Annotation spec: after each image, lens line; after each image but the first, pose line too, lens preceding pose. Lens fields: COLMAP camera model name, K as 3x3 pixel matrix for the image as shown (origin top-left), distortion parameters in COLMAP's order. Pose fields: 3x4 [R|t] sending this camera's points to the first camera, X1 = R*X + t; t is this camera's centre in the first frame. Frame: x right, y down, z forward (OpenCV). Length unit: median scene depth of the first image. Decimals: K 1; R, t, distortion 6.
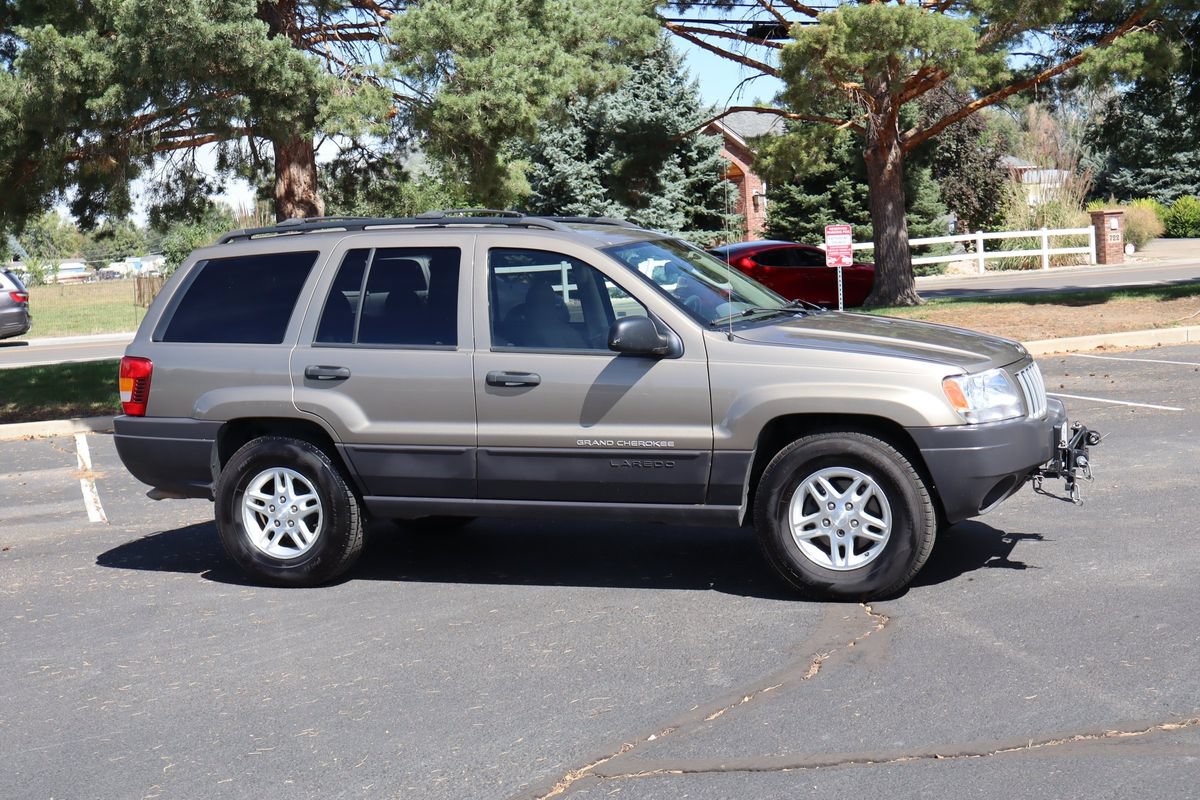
lens RADIAL K [[1702.3, 0, 604.0], [0, 1702.3, 407.8], [0, 0, 1]] dist [0.009979, 0.043600]
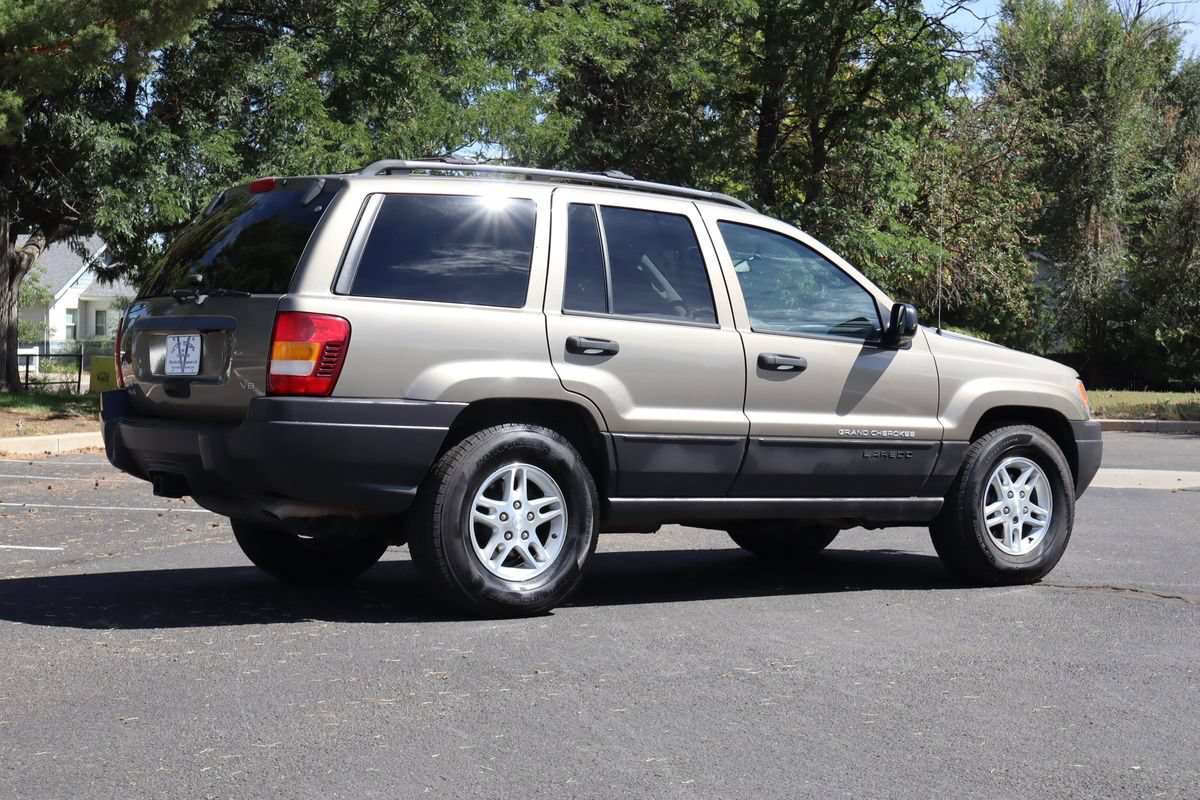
lens RADIAL K [[2114.6, 0, 620.9], [0, 2114.6, 398.2], [0, 0, 1]] dist [0.024471, -0.122511]
pose [[0.550322, 0.050507, 0.833424, -0.999358], [0.037216, 0.995693, -0.084915, 0.091199], [-0.834123, 0.077747, 0.546072, 0.430770]]
